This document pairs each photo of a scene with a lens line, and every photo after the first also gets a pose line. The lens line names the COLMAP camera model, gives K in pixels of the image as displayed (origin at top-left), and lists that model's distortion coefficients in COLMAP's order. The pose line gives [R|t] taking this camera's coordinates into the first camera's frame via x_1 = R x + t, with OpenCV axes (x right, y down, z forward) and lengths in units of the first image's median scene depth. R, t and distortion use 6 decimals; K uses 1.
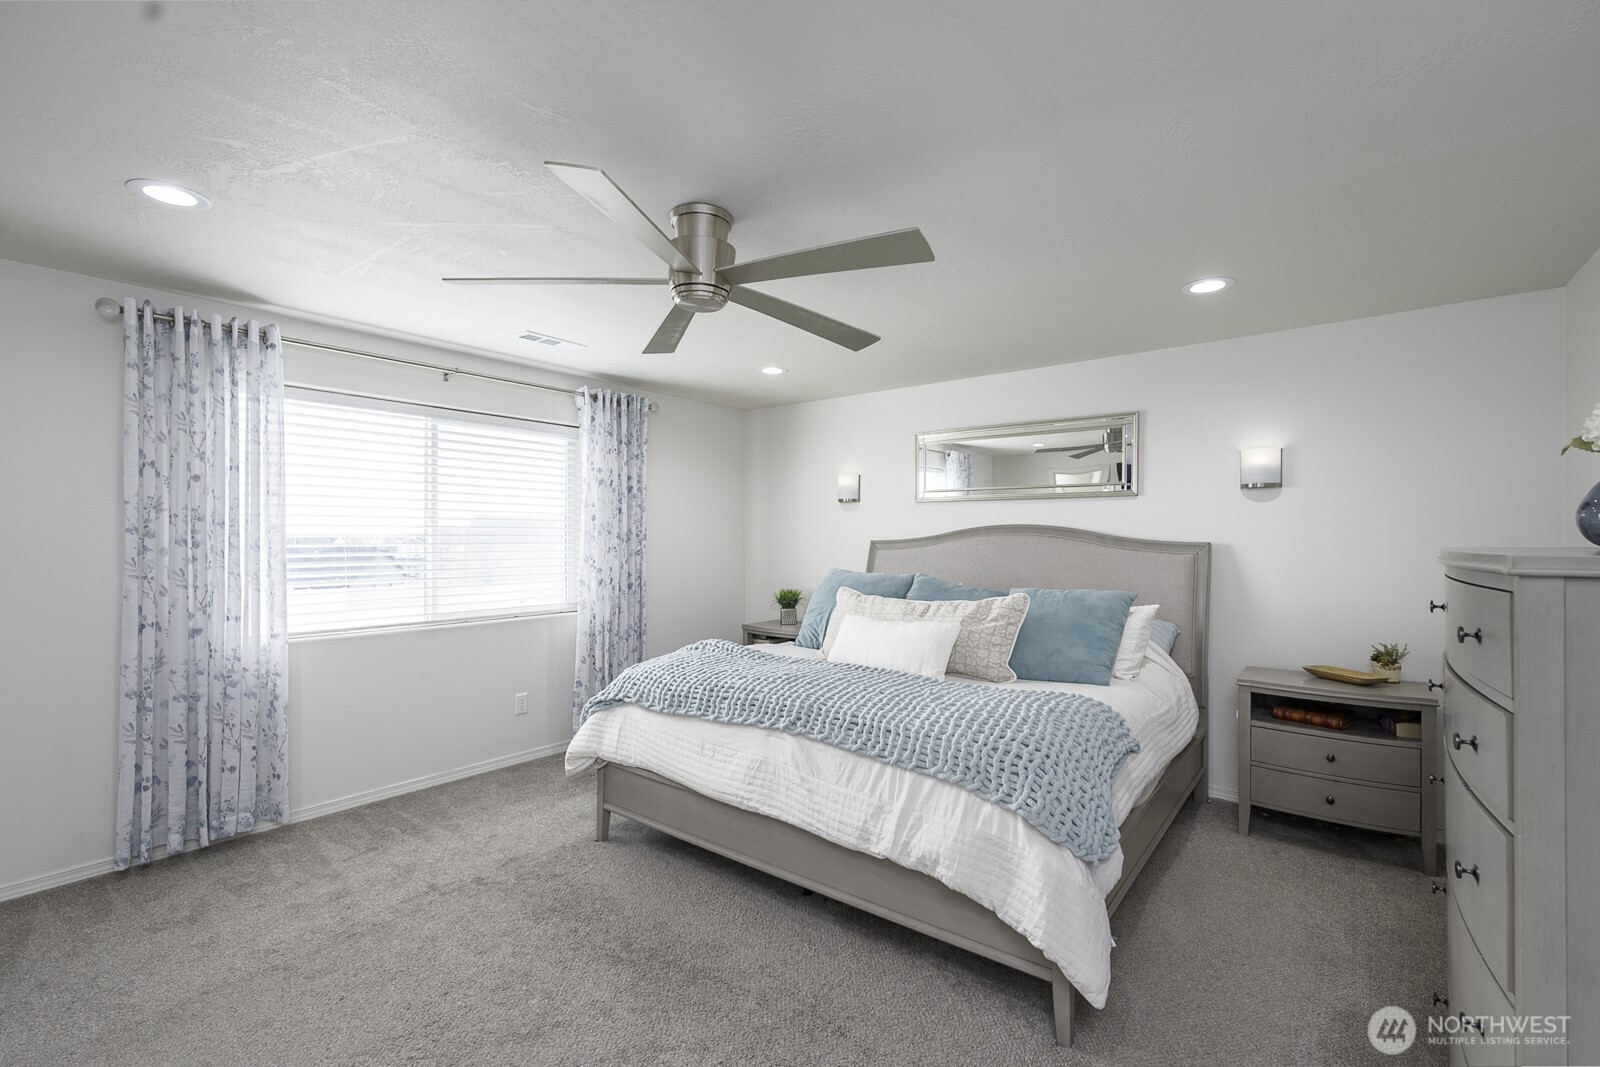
lens RADIAL K [[714.6, 0, 800.0], [0, 714.6, 533.5], [0, 0, 1]] dist [-0.000692, -0.000159]
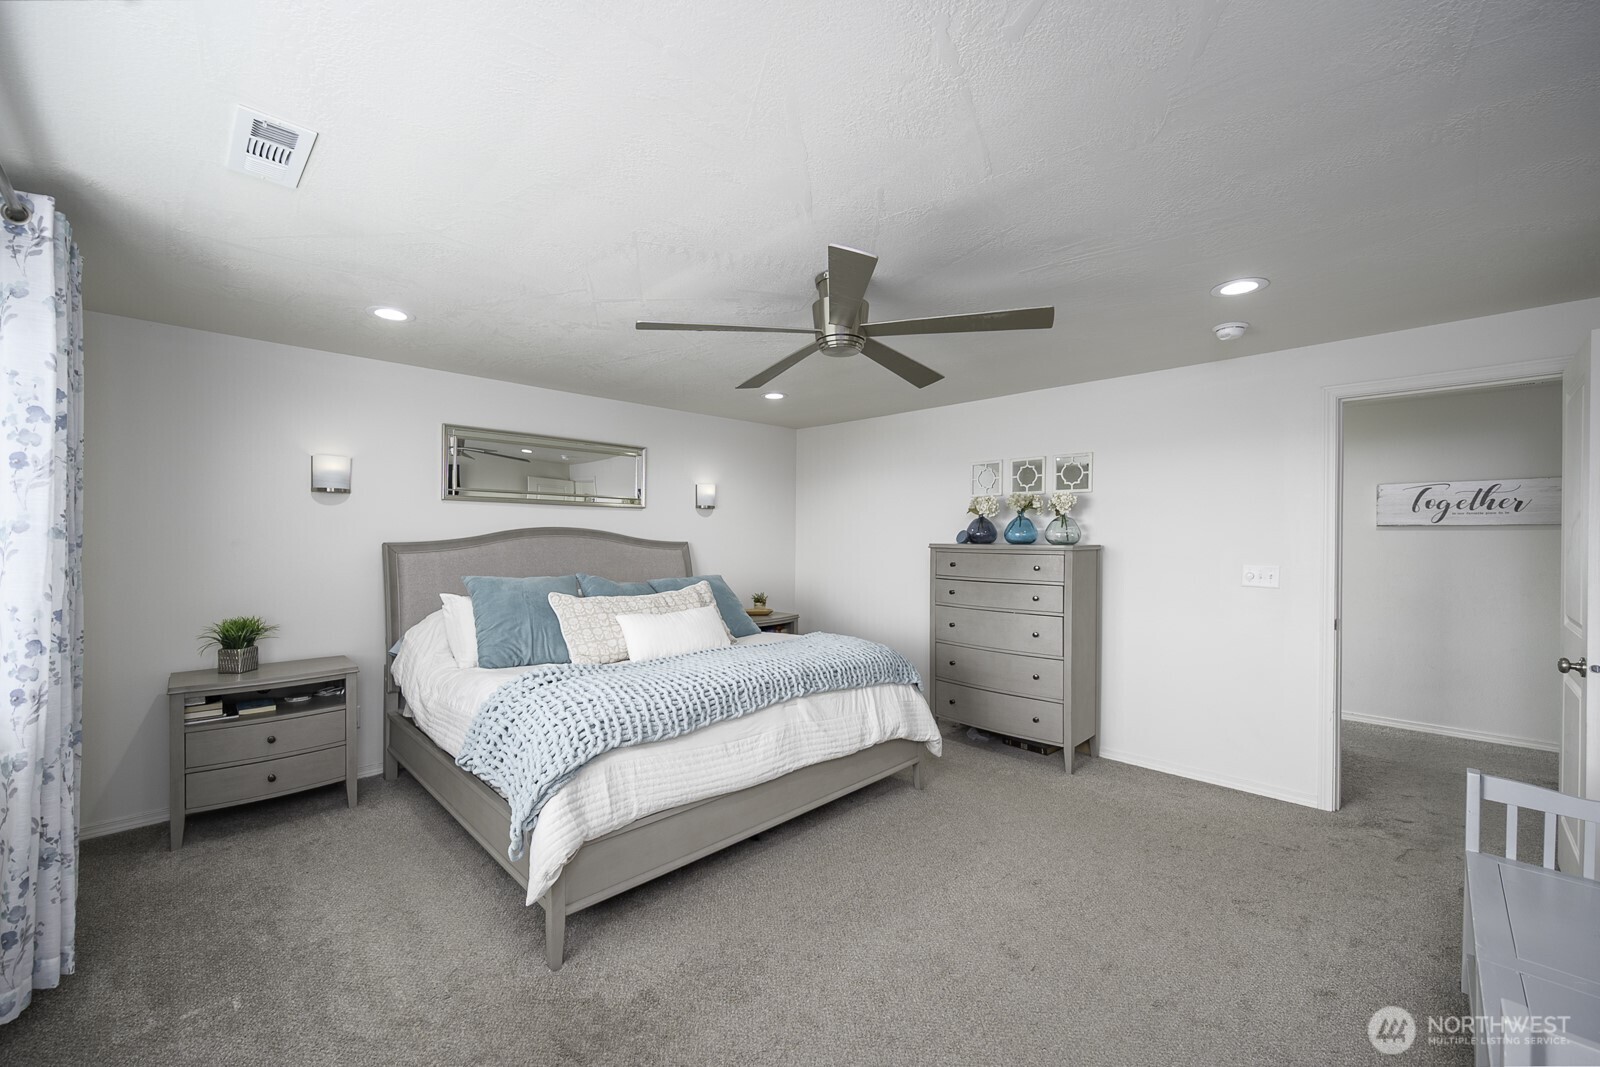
lens RADIAL K [[635.5, 0, 796.2], [0, 635.5, 539.9], [0, 0, 1]] dist [-0.006137, -0.000035]
pose [[0.115842, -0.005315, 0.993253, -0.931683], [-0.005430, 0.999967, 0.005984, -0.001048], [-0.993253, -0.006086, 0.115810, 0.735043]]
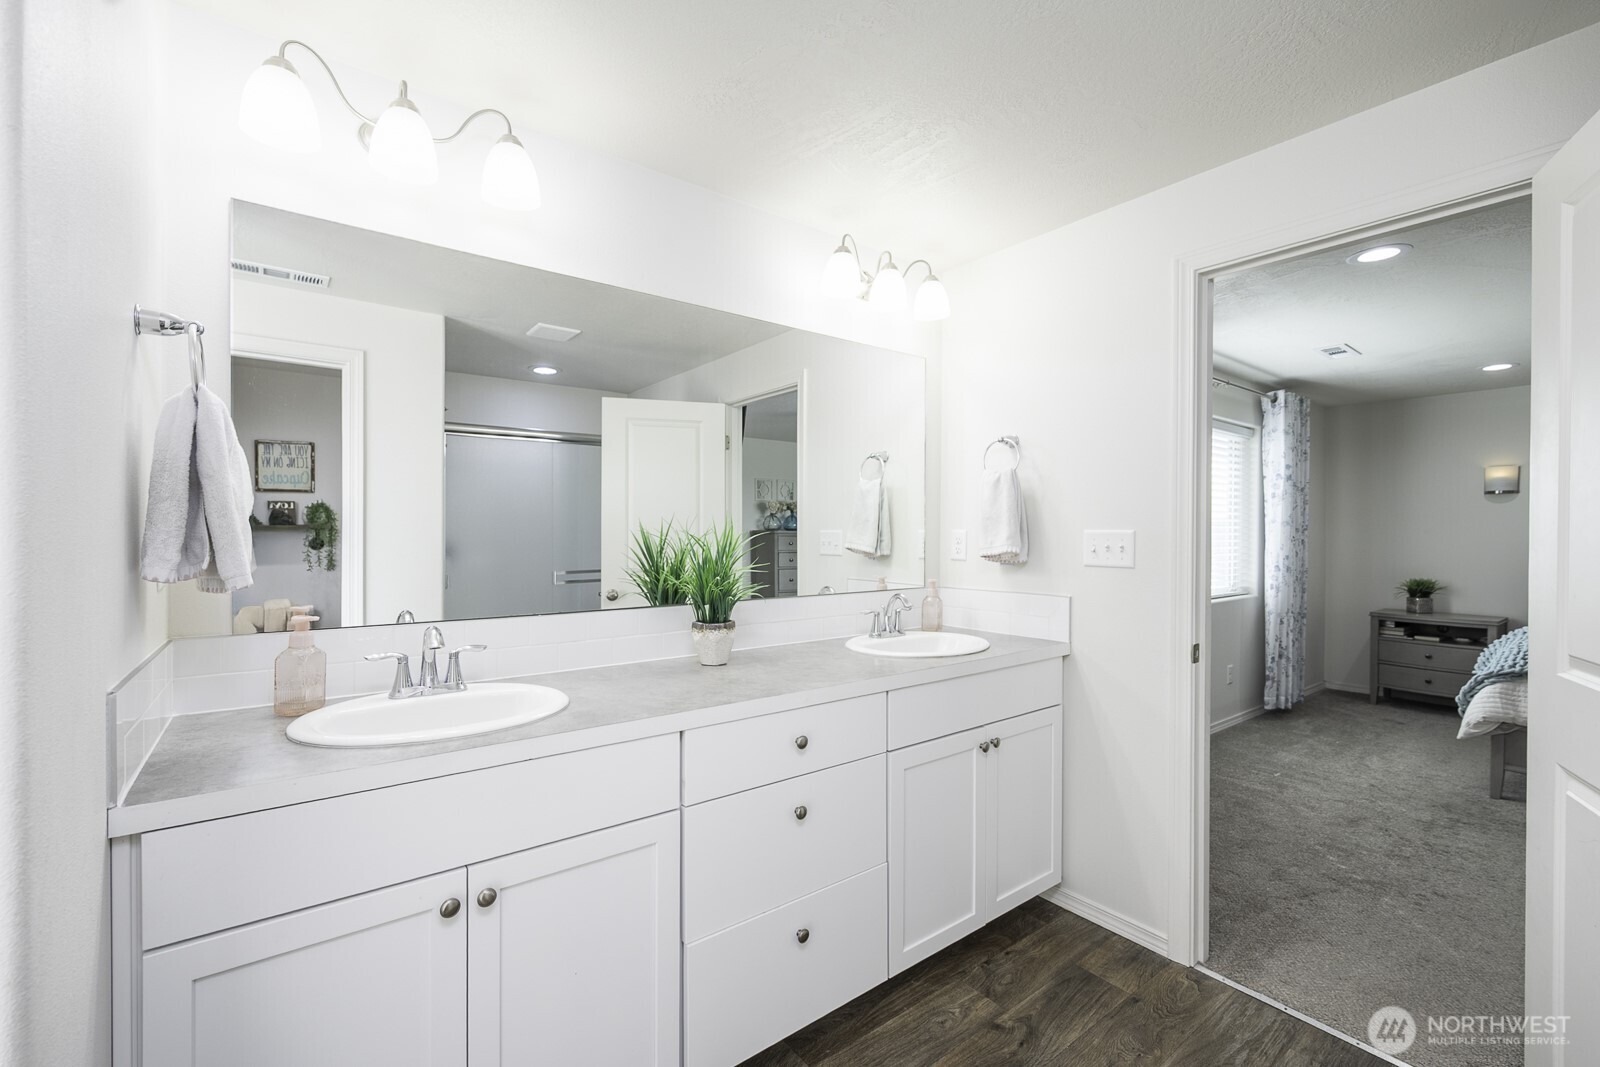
lens RADIAL K [[673.9, 0, 749.8], [0, 673.9, 533.8], [0, 0, 1]] dist [-0.023877, 0.000098]
pose [[0.959241, 0.008039, -0.282475, -1.178340], [-0.005755, 0.999944, 0.008913, 0.016871], [0.282531, -0.006924, 0.959233, -0.315805]]
